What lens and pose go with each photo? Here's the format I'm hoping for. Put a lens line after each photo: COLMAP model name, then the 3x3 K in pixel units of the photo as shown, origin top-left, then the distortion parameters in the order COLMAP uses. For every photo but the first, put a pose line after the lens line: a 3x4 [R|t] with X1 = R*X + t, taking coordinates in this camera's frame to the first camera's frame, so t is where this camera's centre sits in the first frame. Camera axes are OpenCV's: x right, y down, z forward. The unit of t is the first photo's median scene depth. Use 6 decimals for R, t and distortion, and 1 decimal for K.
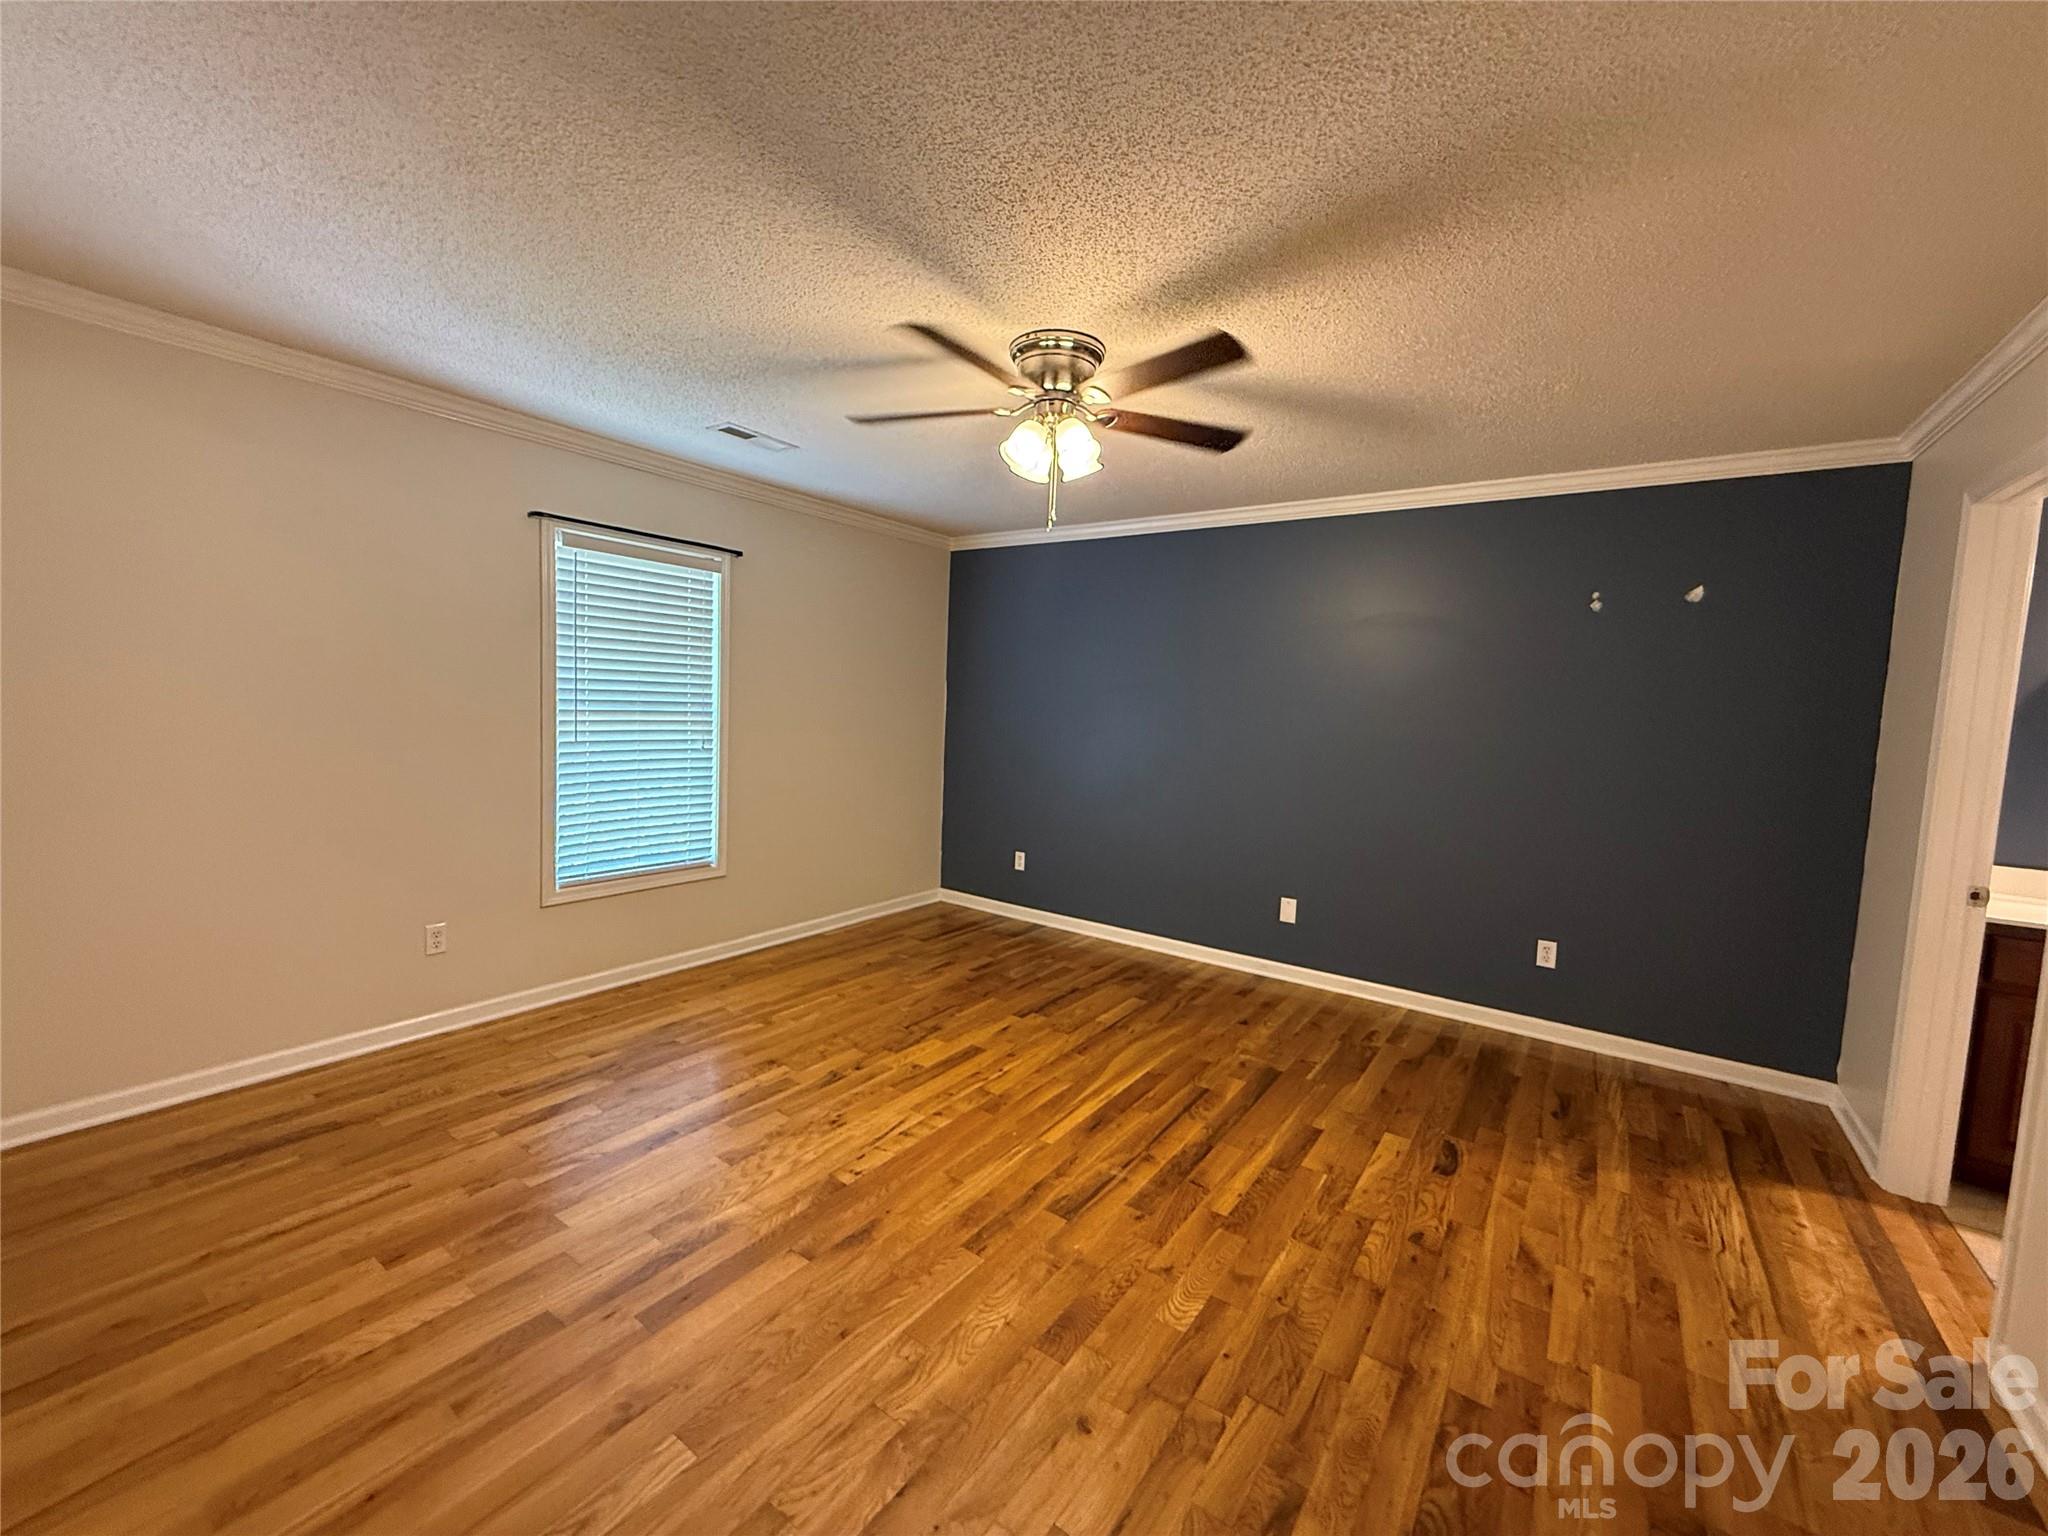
lens RADIAL K [[817.6, 0, 1019.7], [0, 817.6, 770.3], [0, 0, 1]] dist [0.000666, 0.000442]
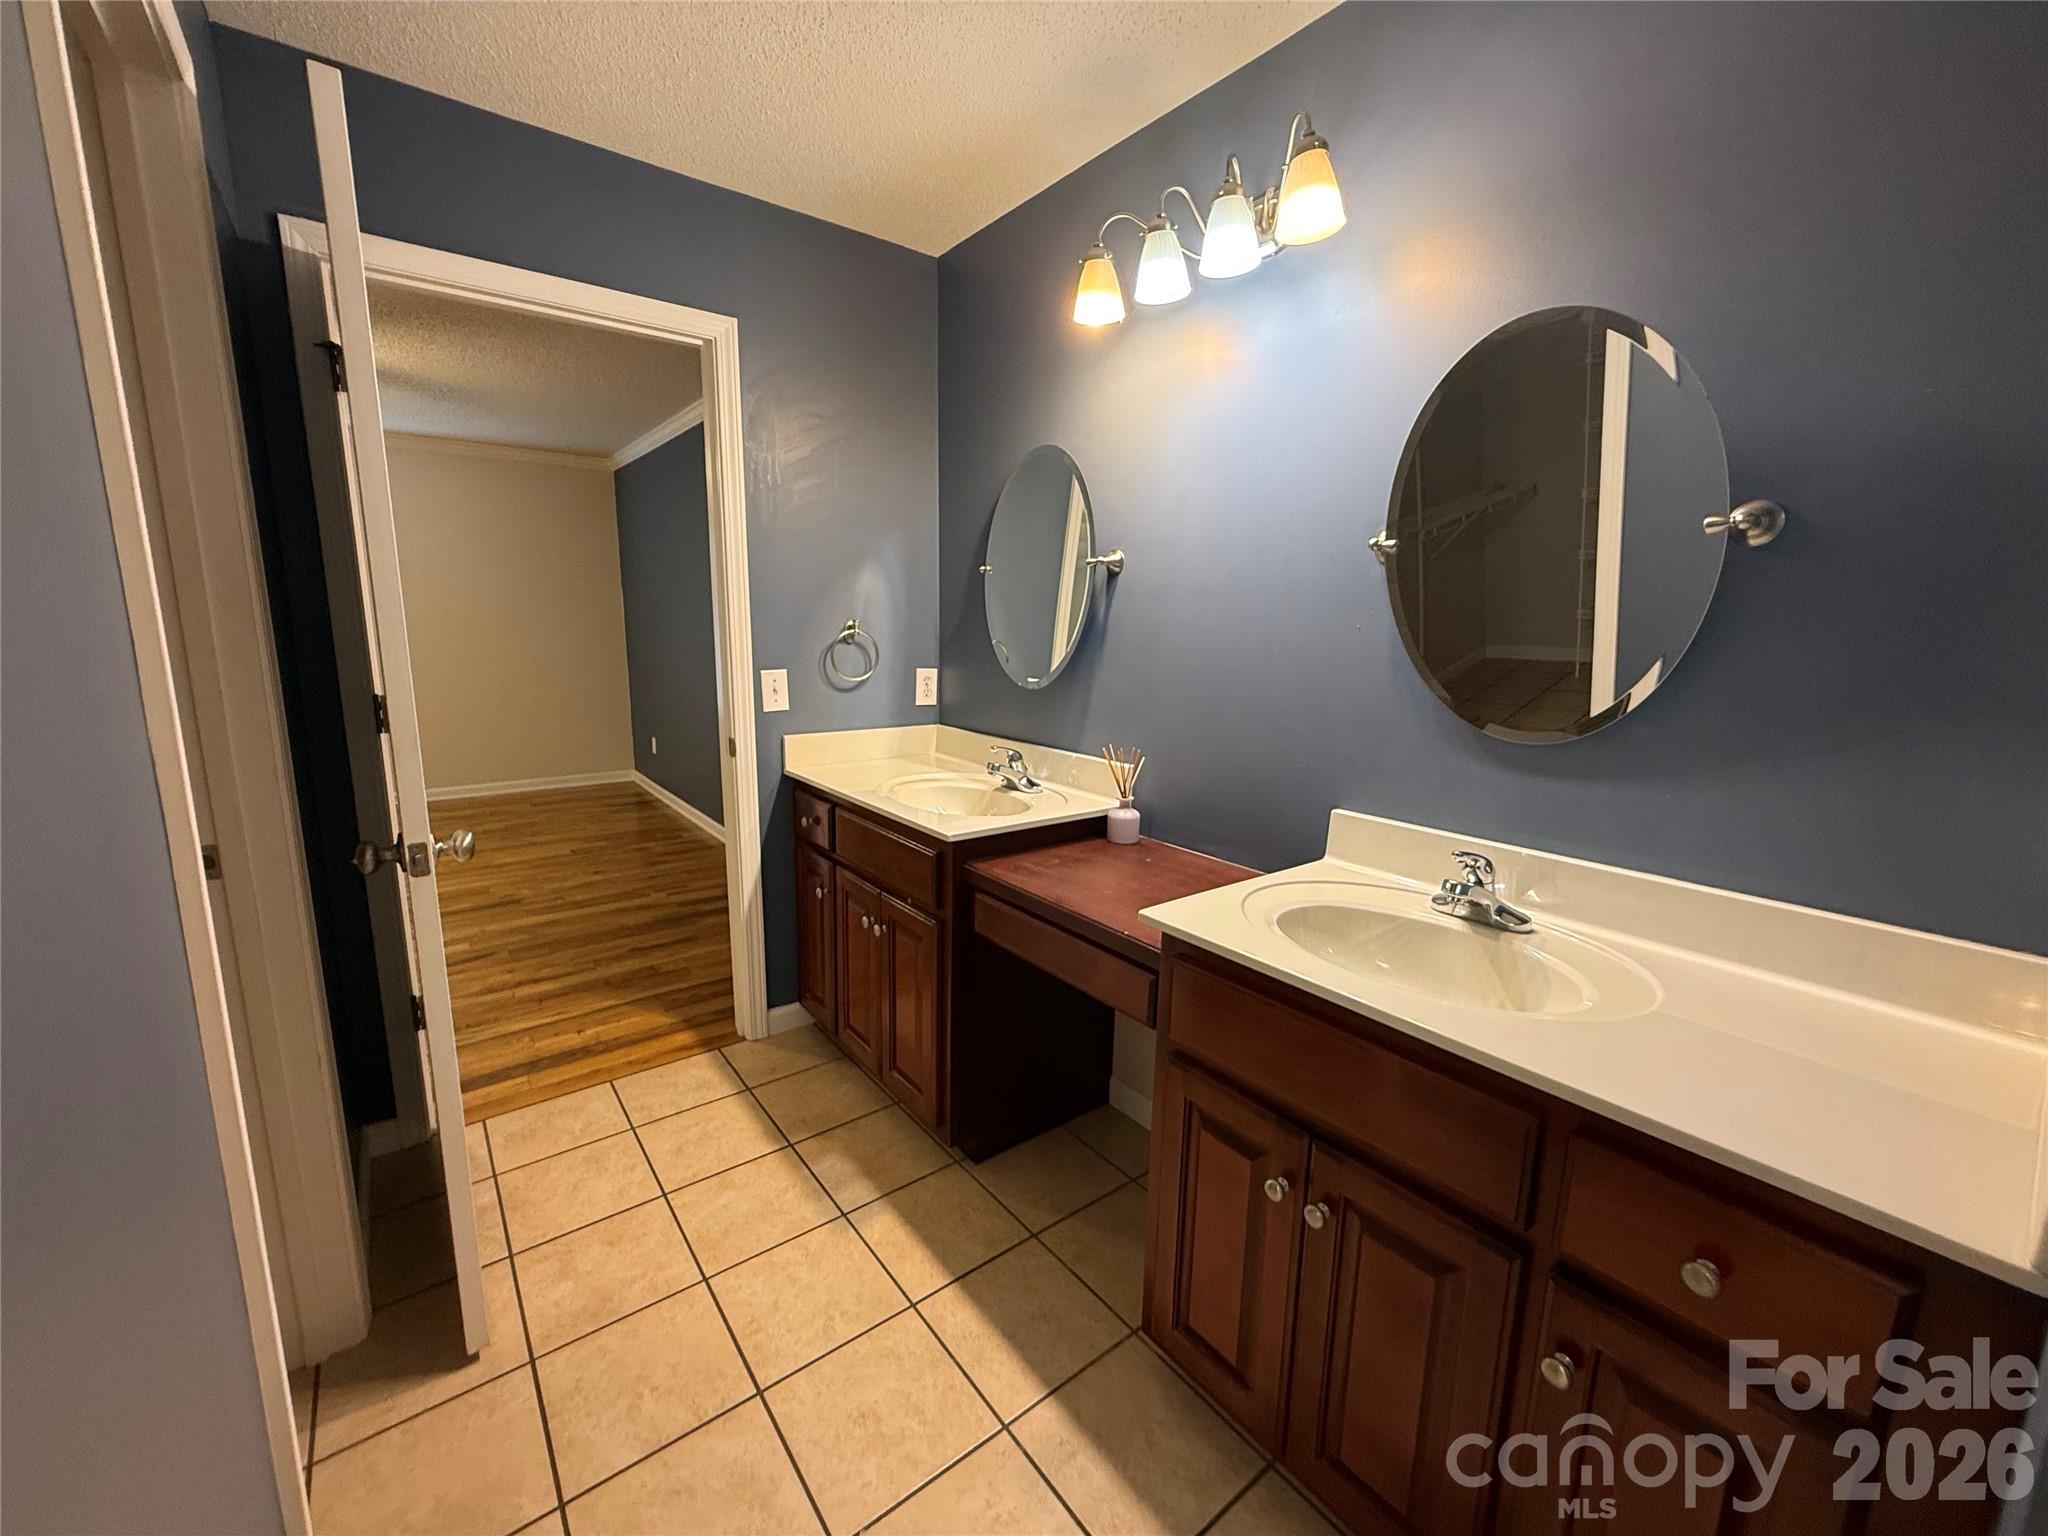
lens RADIAL K [[817.6, 0, 1029.0], [0, 817.6, 759.0], [0, 0, 1]] dist [0.000666, 0.000442]
pose [[0.958078, 0.022111, -0.285655, 1.292577], [0.004816, 0.995634, 0.093217, 0.042801], [0.286469, -0.090685, 0.953788, 0.071250]]
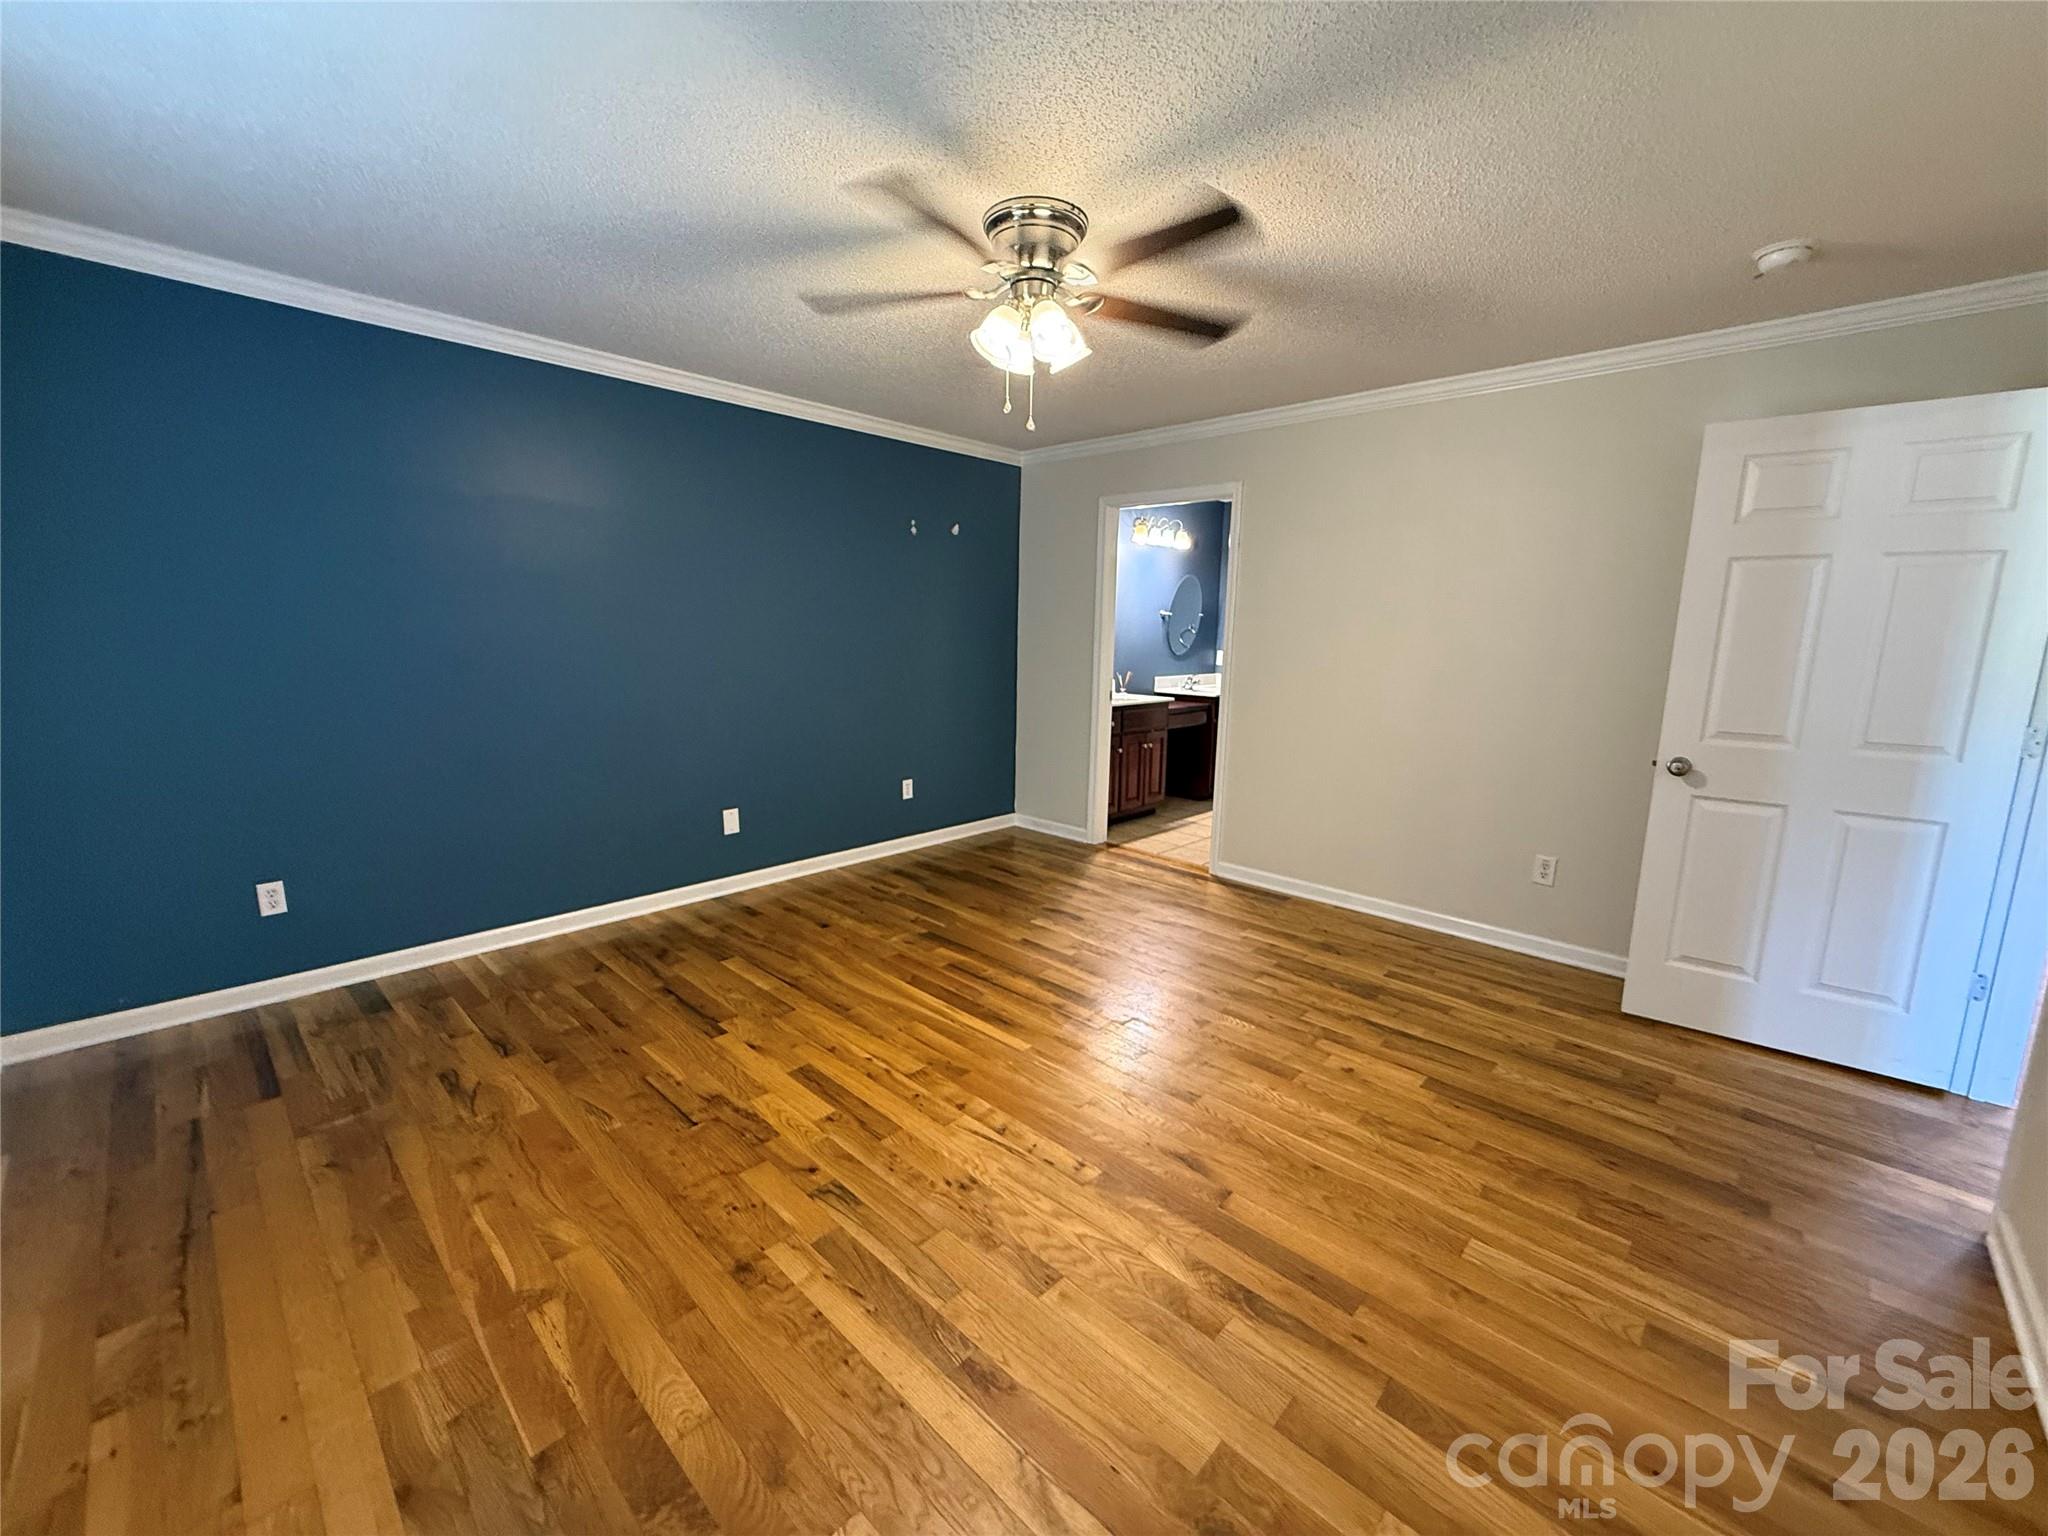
lens RADIAL K [[817.6, 0, 1021.7], [0, 817.6, 763.5], [0, 0, 1]] dist [0.000666, 0.000442]
pose [[0.133876, -0.203581, 0.969862, -0.685231], [0.069899, 0.978174, 0.195677, -0.075552], [-0.988530, 0.041596, 0.145184, 0.645319]]
